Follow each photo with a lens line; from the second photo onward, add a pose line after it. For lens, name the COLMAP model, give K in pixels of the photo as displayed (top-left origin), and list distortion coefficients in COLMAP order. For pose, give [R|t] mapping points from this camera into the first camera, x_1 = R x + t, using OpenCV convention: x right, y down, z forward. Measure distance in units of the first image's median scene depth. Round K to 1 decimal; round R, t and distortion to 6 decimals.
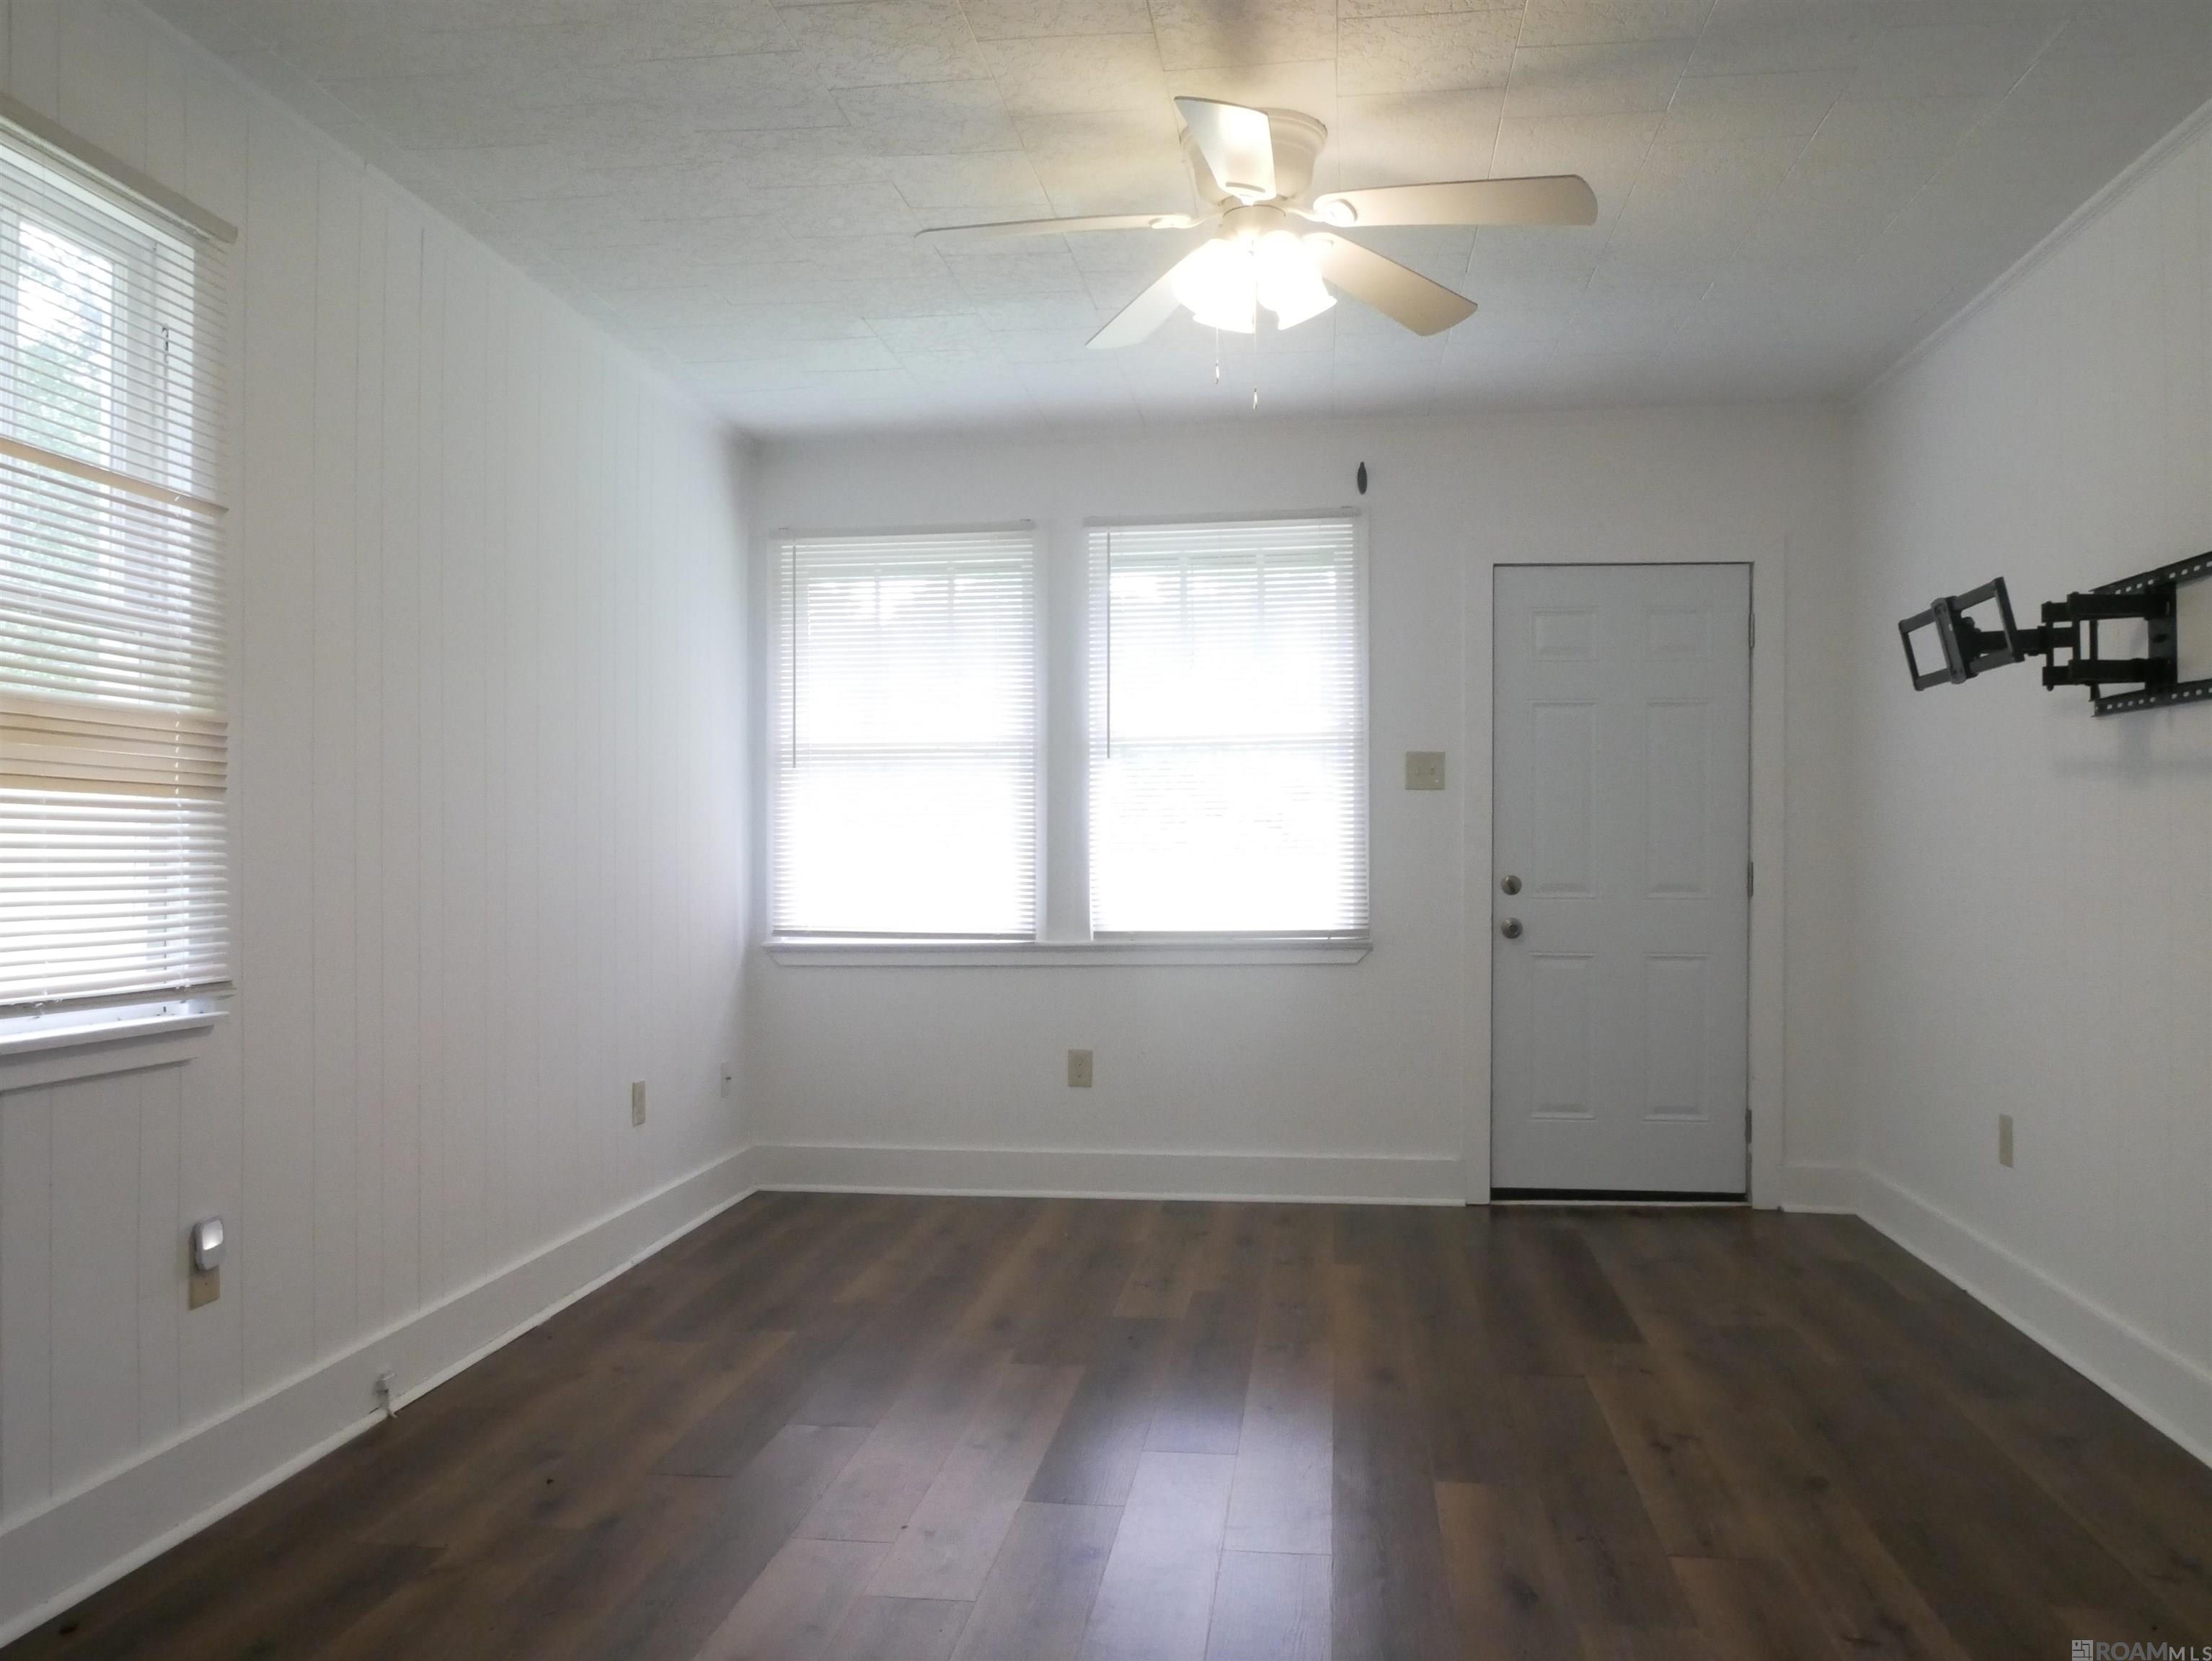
lens RADIAL K [[1772.2, 0, 1108.9], [0, 1772.2, 830.0], [0, 0, 1]] dist [-0.027255, 0.008226]
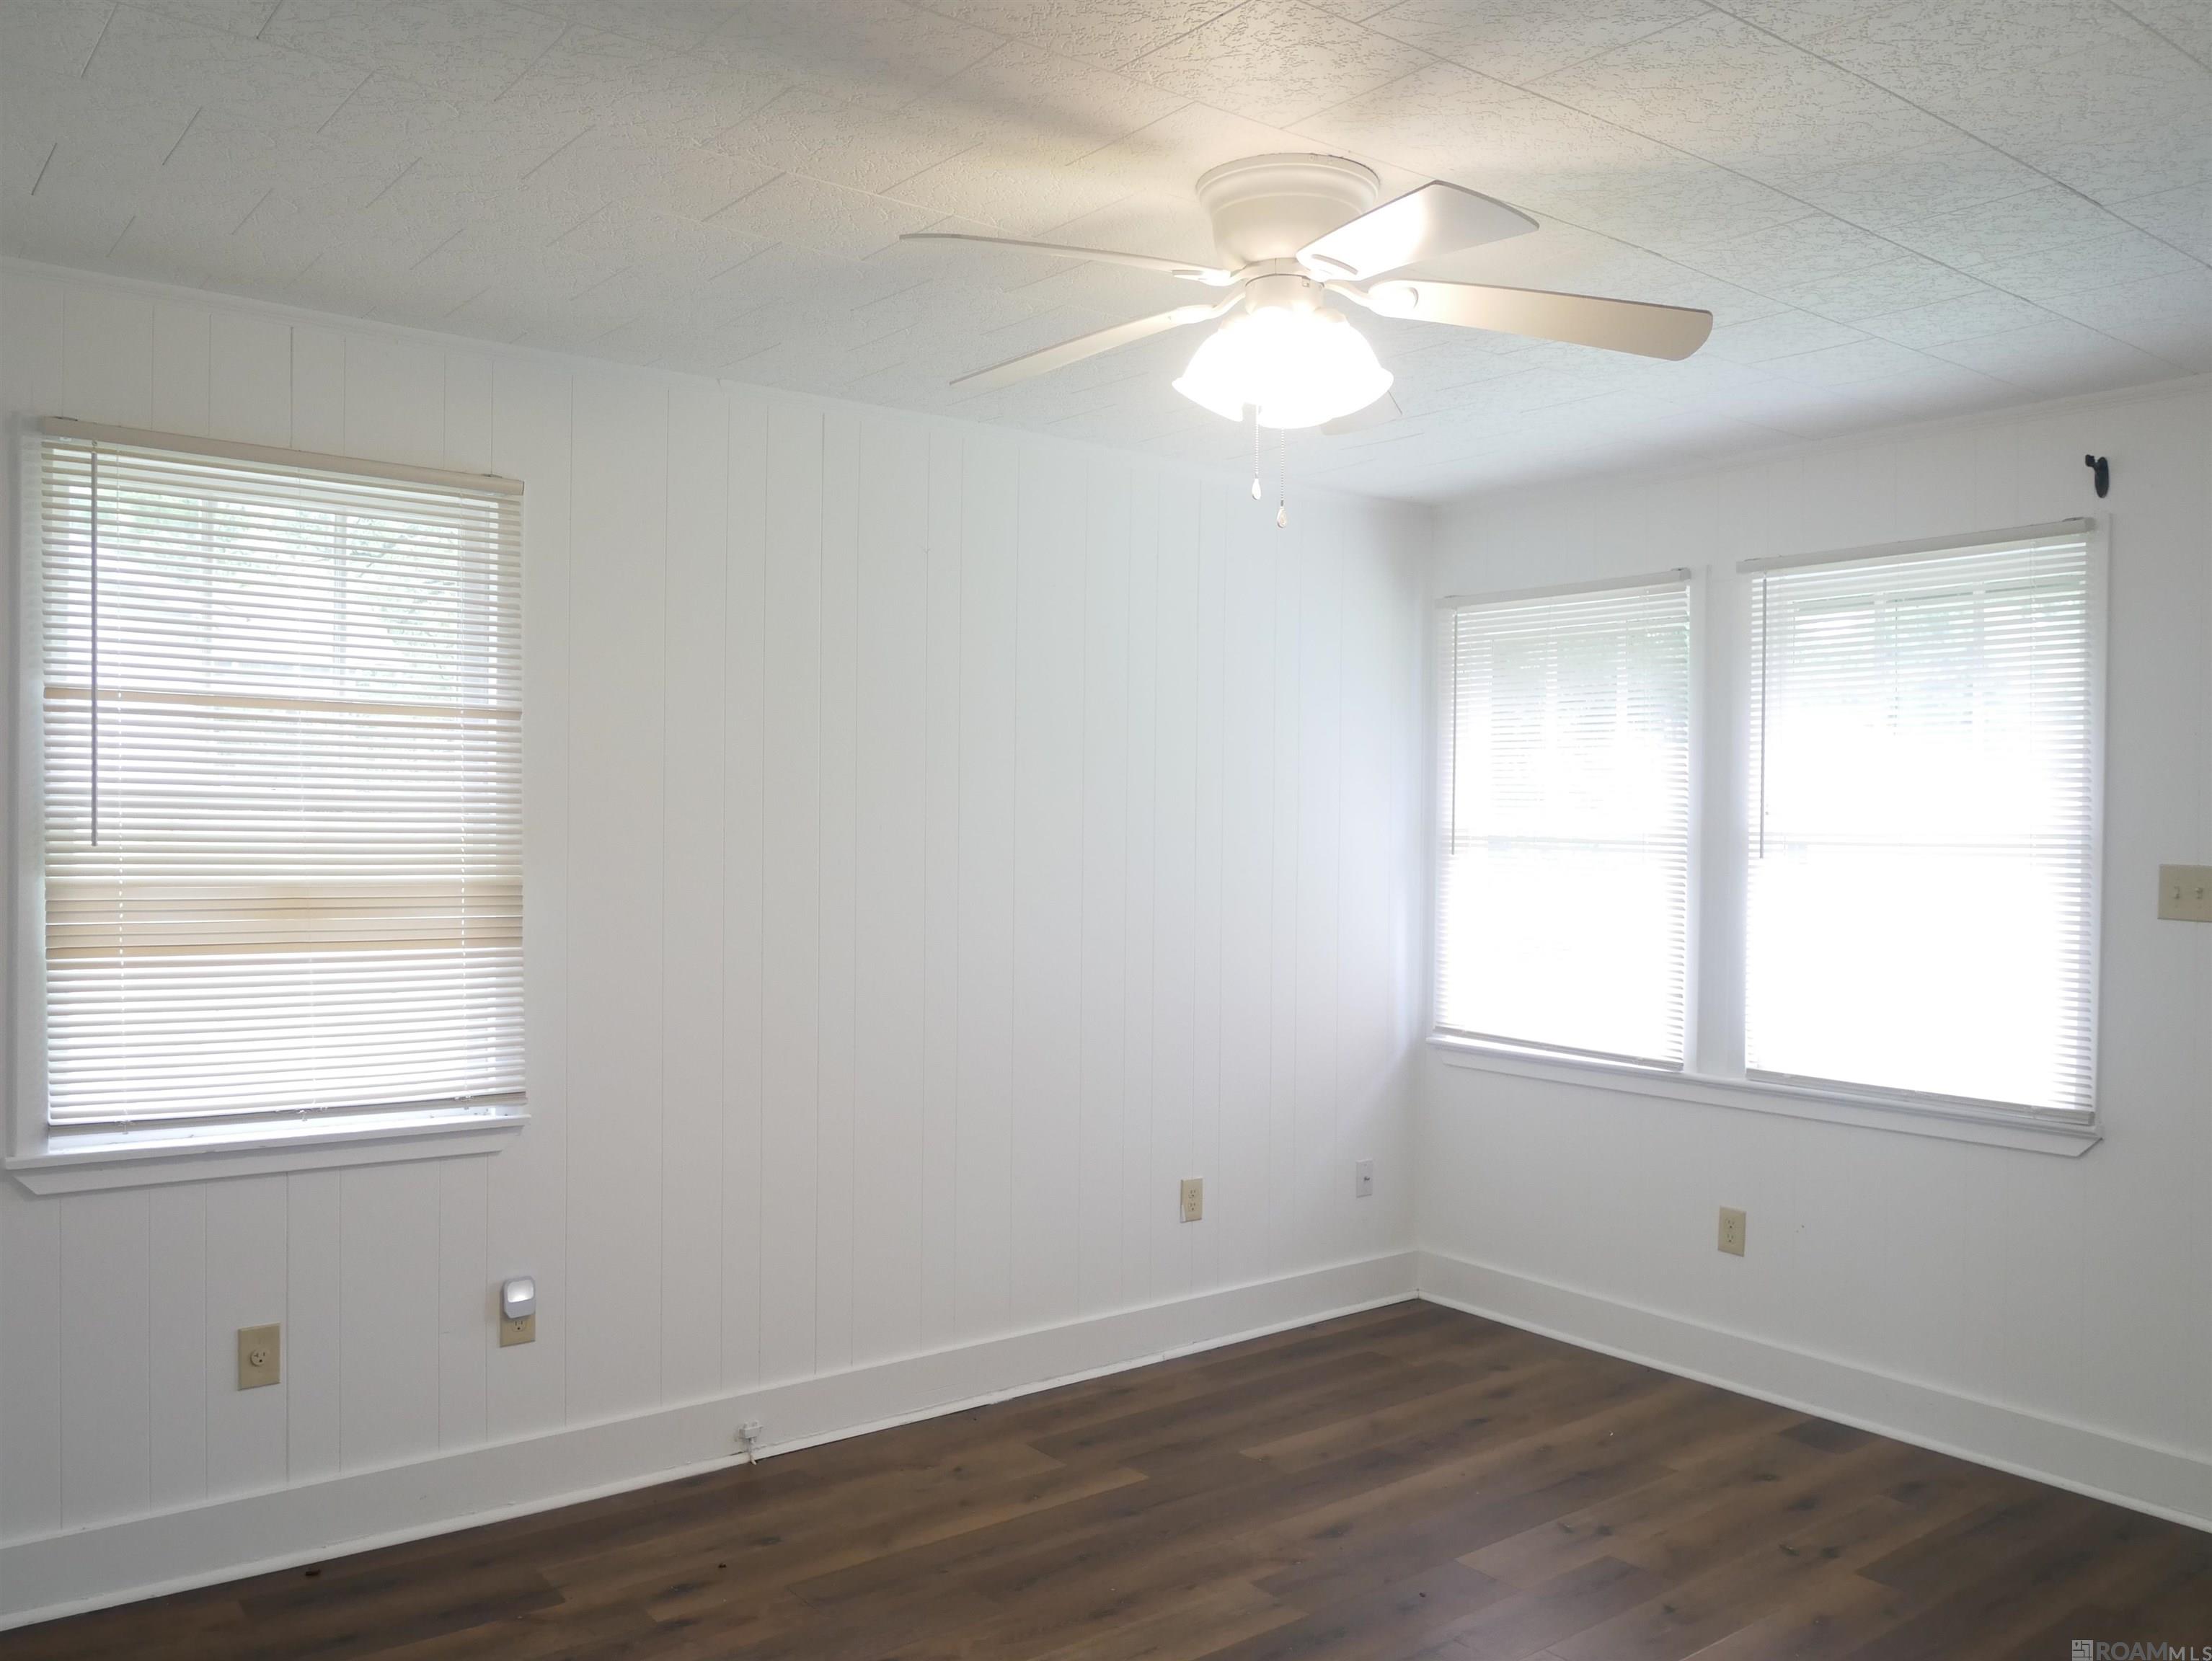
lens RADIAL K [[1772.2, 0, 1108.1], [0, 1772.2, 832.5], [0, 0, 1]] dist [-0.027255, 0.008226]
pose [[0.708688, 0.021251, -0.705202, 0.569360], [-0.006787, 0.999705, 0.023306, -0.110103], [0.705489, -0.011730, 0.708623, 0.348338]]
